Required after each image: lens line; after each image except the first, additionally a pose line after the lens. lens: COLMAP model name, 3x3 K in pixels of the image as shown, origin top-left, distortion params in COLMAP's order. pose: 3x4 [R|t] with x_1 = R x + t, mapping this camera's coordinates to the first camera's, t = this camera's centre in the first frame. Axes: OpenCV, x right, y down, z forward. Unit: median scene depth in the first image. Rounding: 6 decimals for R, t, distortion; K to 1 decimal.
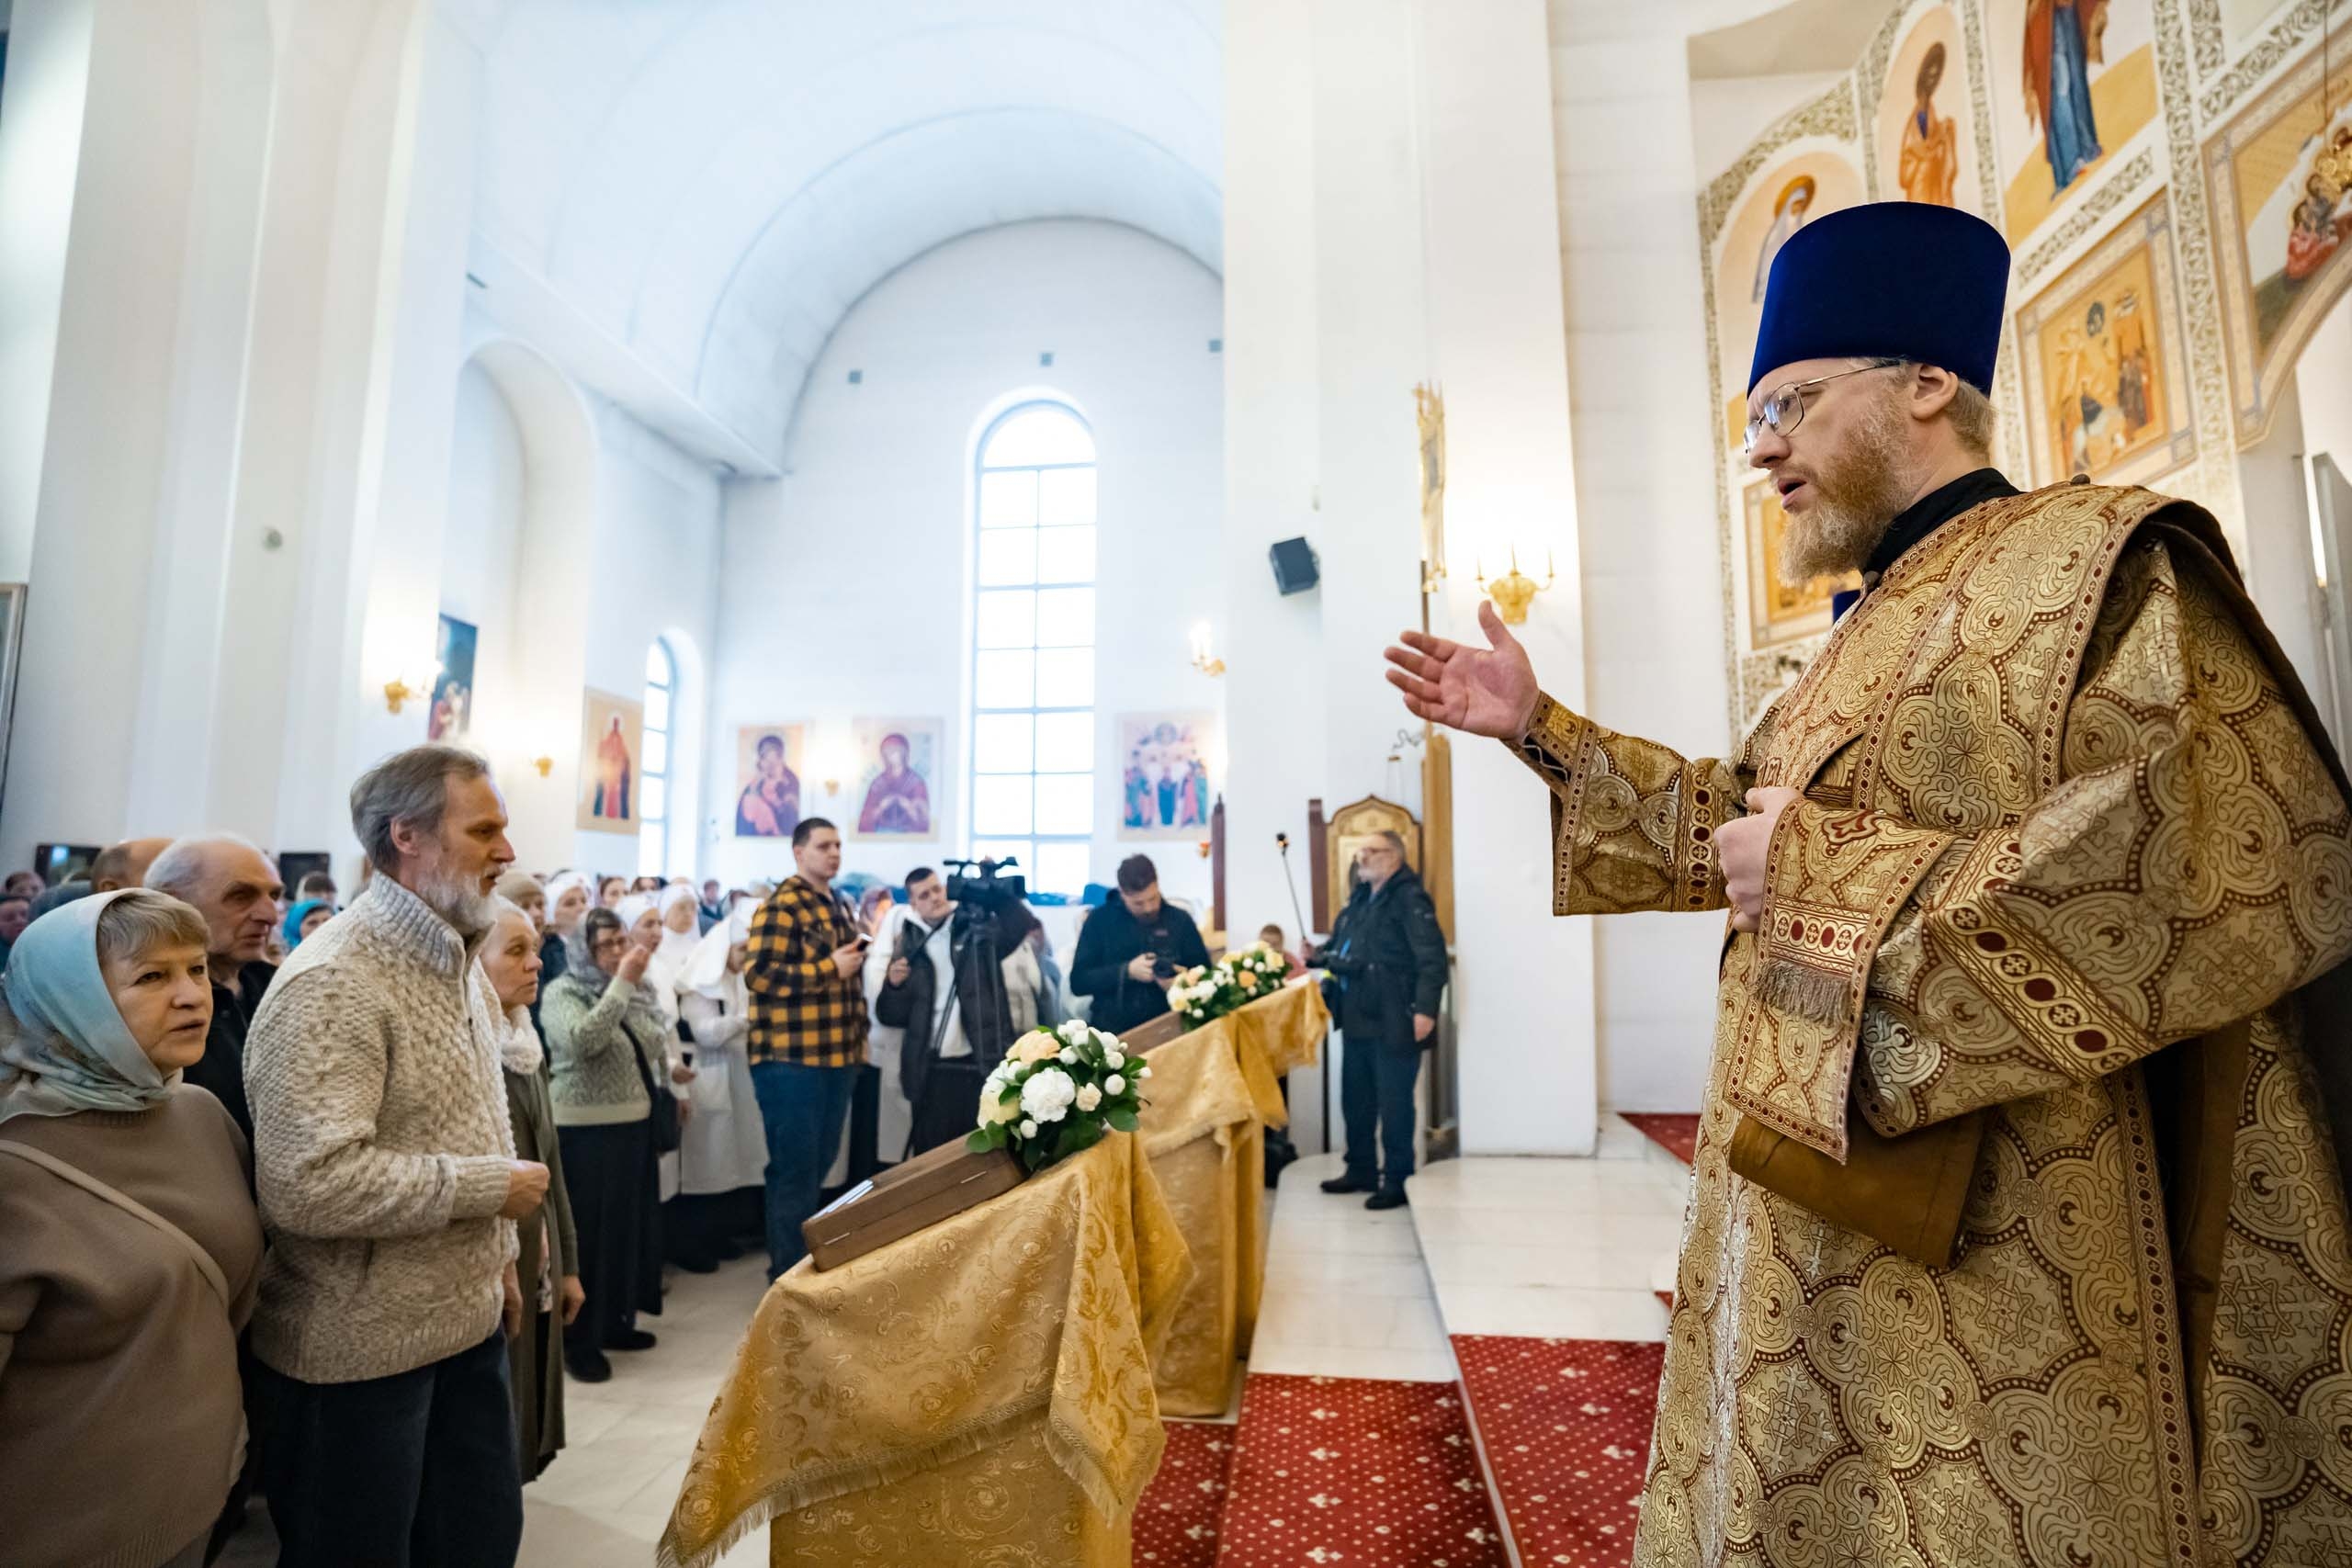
lens RADIAL K [[1116.8, 0, 1192.1], [0, 1116.8, 792.2], [0, 0, 1]] dist [-0.069349, 0.019234]
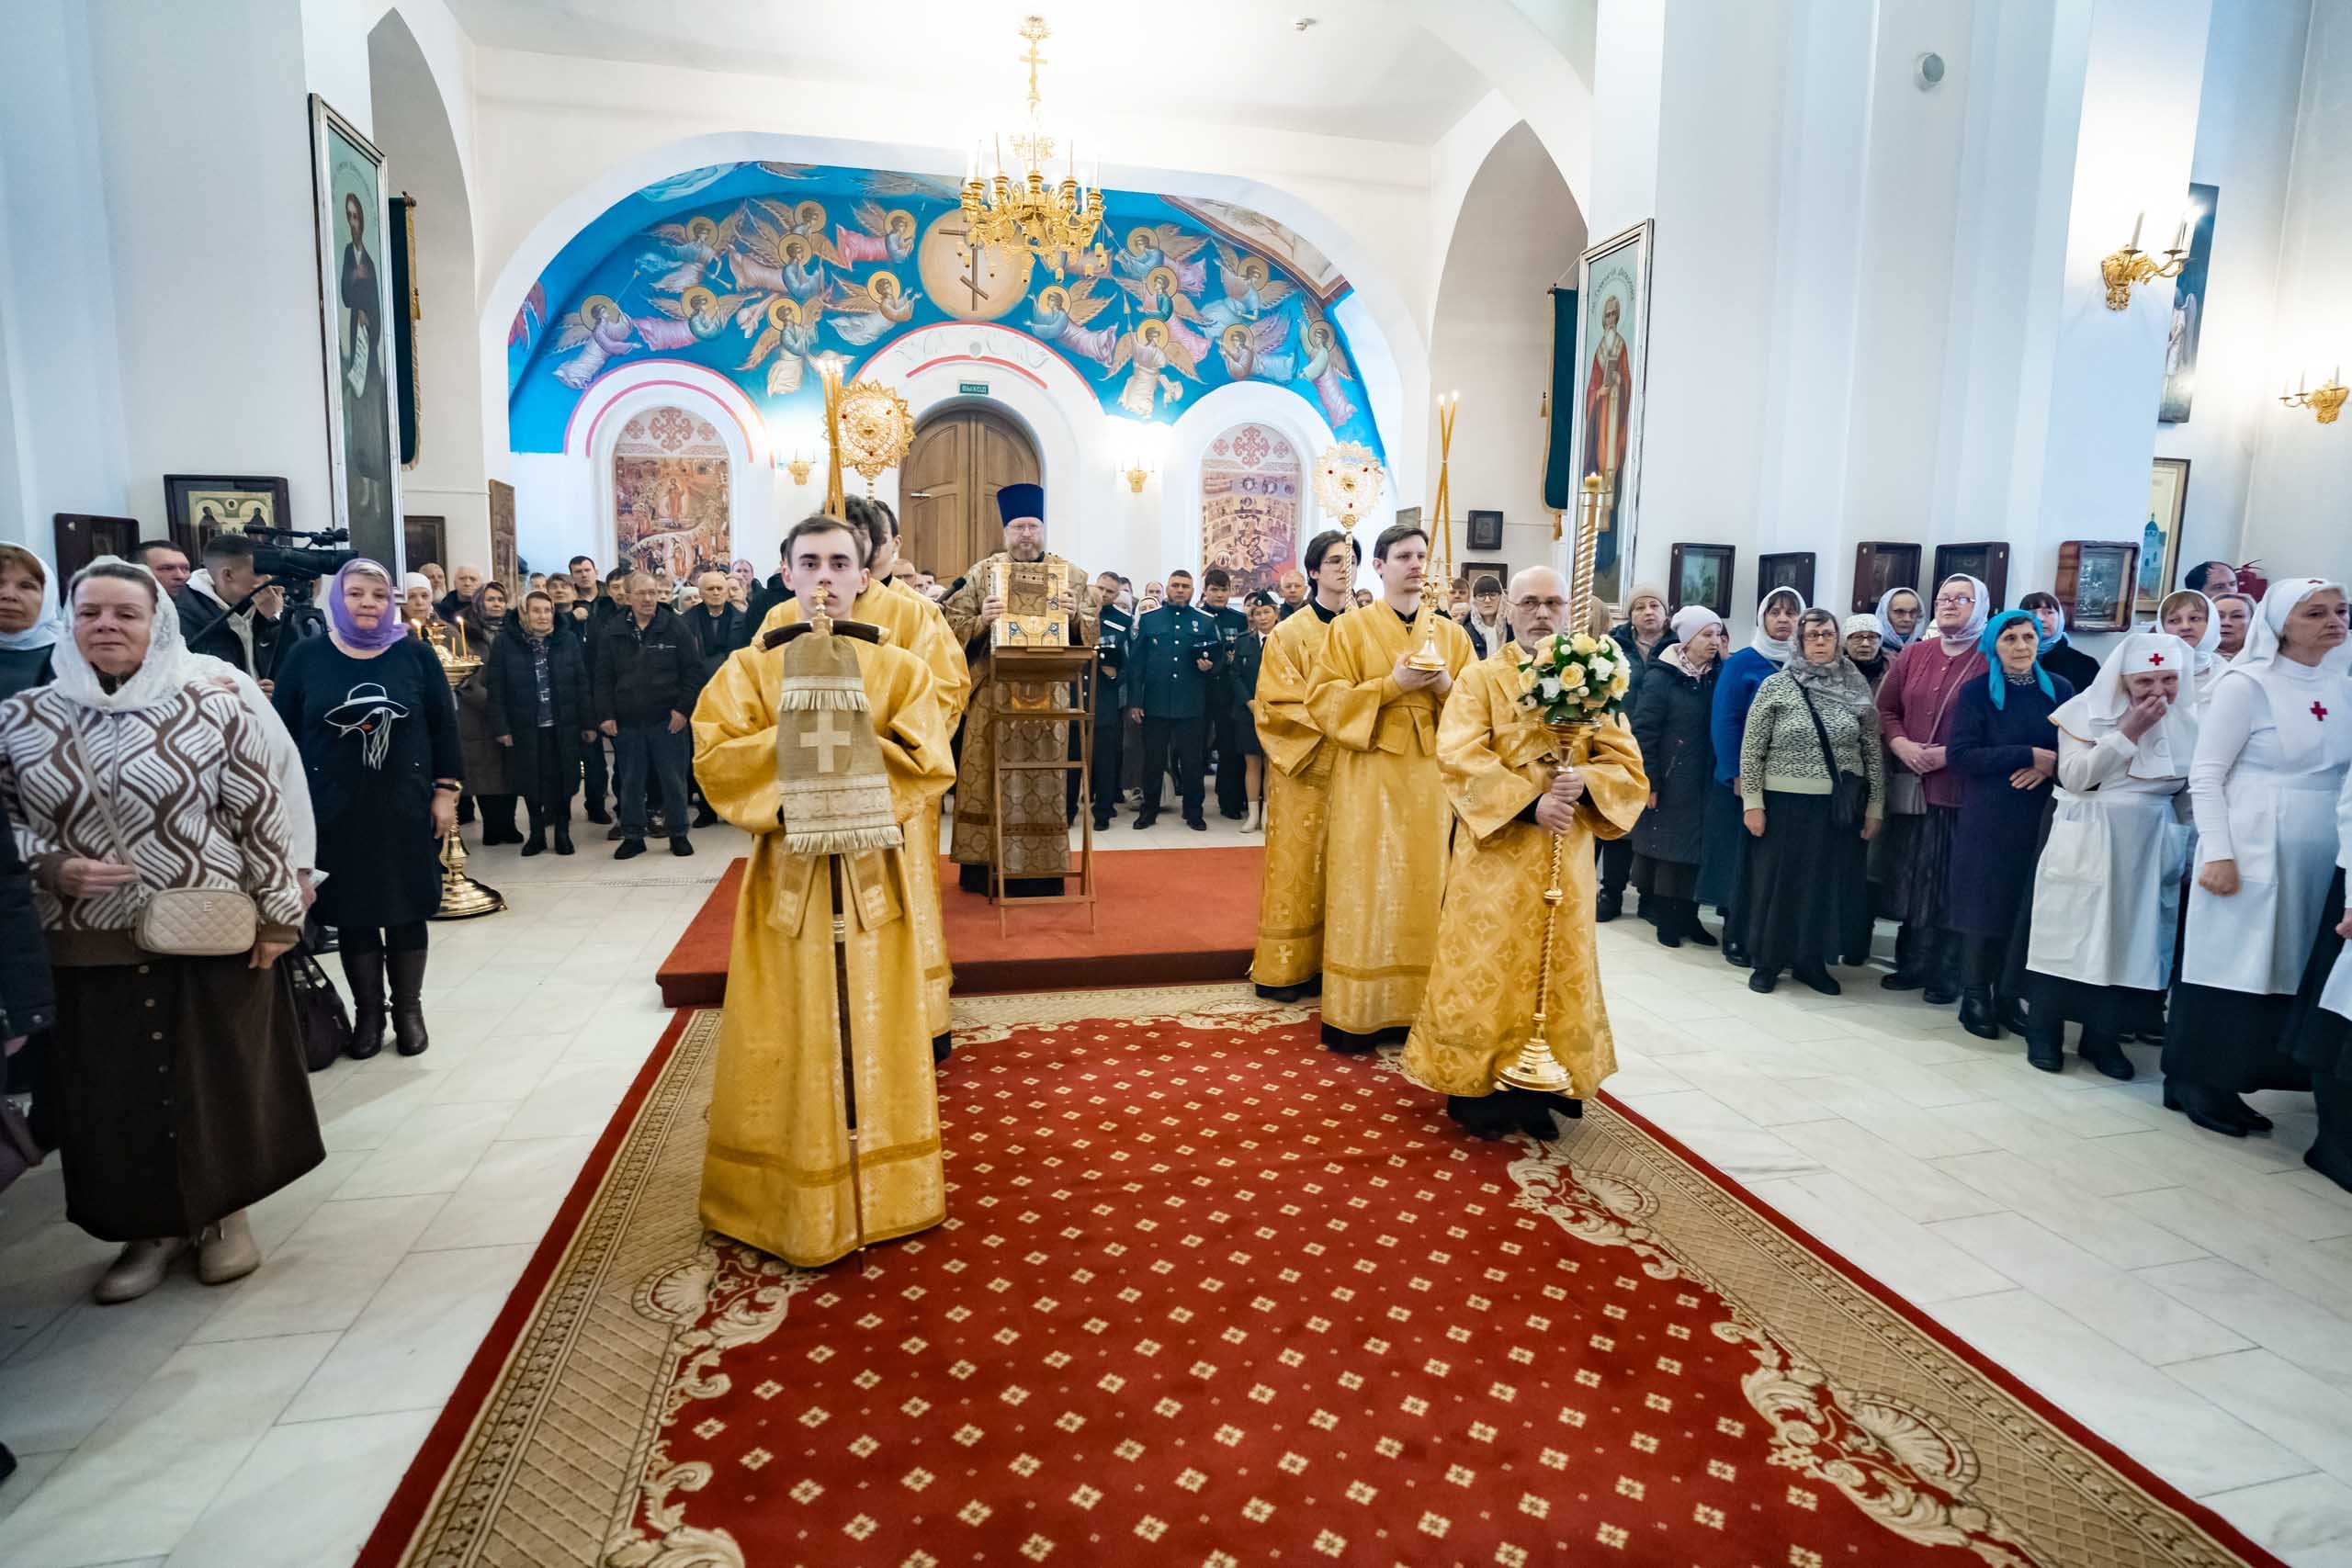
lens RADIAL K [[1211.1, 0, 1188.2], [0, 1211.1, 783.9], [0, 0, 1]] dist [-0.088432, 0.040084]
pose [[0.335010, 0.134611, -0.932549, -0.596938], [0.072428, 0.983134, 0.167932, 0.098409], [0.939427, -0.123802, 0.319610, 0.583716]]
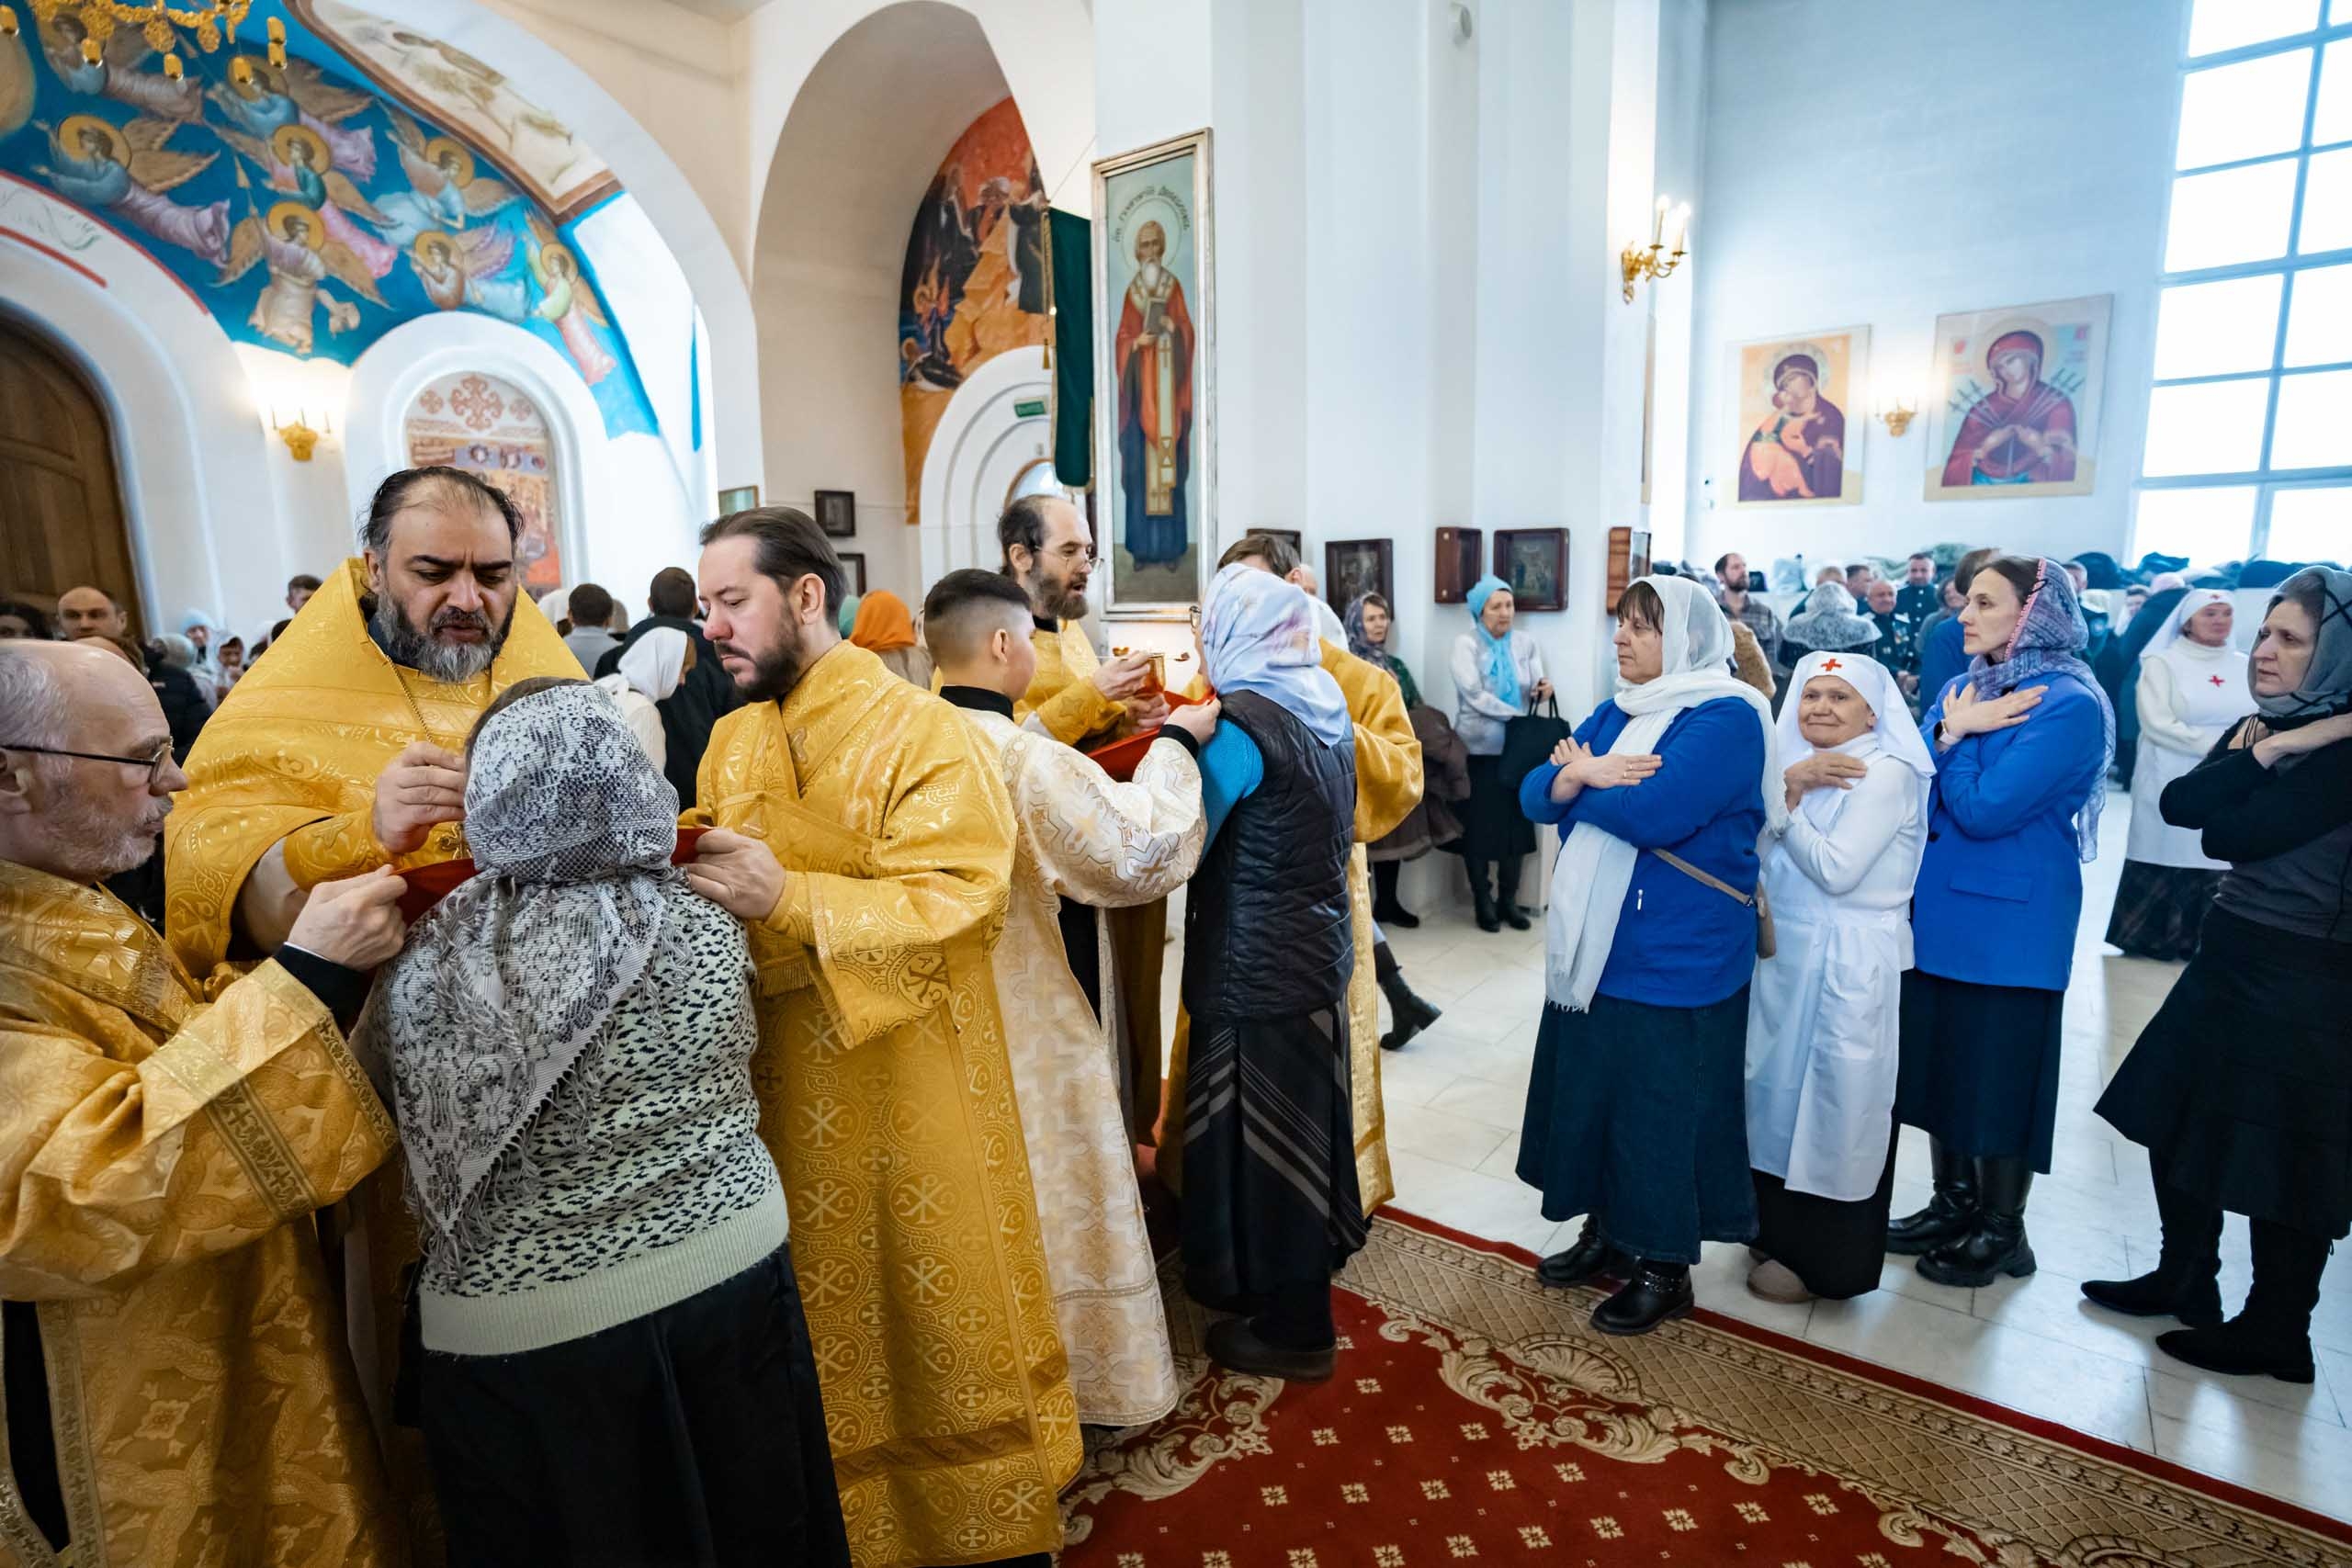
lens RADIAL K [[1119.0, 0, 1183.9], [0, 1119.0, 804.9], [0, 0, 1]] dist [-0.057860, 0.018683]
pose [[0.863219, 0.075464, -0.499157, -1.361040], [0.067281, 0.962746, 0.261904, 0.058957], [0.500325, -0.259664, 0.825984, 0.572499]]
